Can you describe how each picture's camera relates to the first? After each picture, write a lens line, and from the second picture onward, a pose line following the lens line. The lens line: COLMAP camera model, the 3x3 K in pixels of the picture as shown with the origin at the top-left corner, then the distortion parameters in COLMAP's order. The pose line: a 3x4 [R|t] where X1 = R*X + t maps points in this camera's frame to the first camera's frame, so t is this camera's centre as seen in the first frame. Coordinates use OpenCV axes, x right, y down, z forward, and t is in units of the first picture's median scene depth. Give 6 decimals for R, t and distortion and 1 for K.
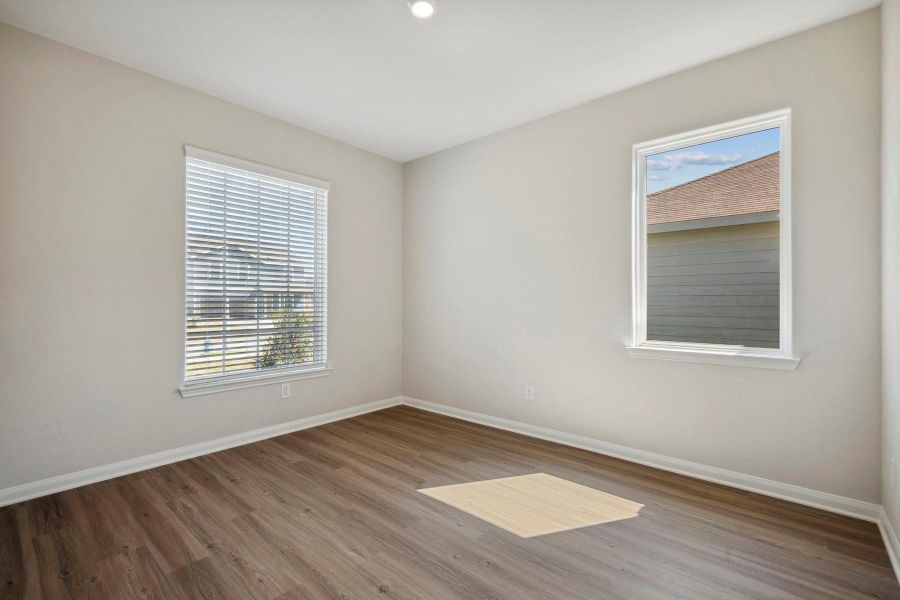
lens RADIAL K [[395.7, 0, 448.4], [0, 395.7, 298.0], [0, 0, 1]] dist [0.002142, 0.000343]
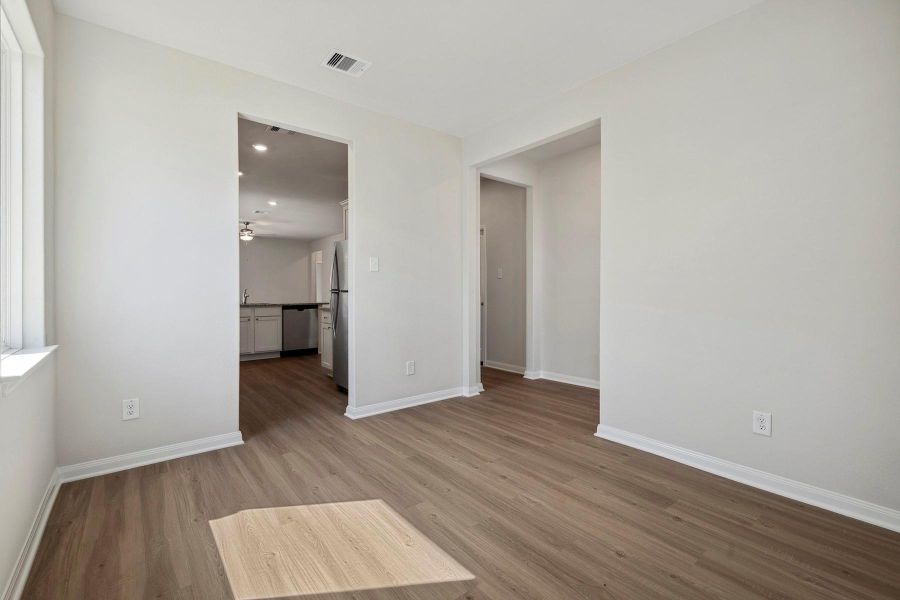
lens RADIAL K [[395.7, 0, 450.6], [0, 395.7, 293.8], [0, 0, 1]] dist [0.002142, 0.000343]
pose [[-0.983428, -0.005249, 0.181221, -0.184500], [-0.005561, 0.999984, -0.001217, 0.039774], [-0.181211, -0.002205, -0.983442, 1.957941]]
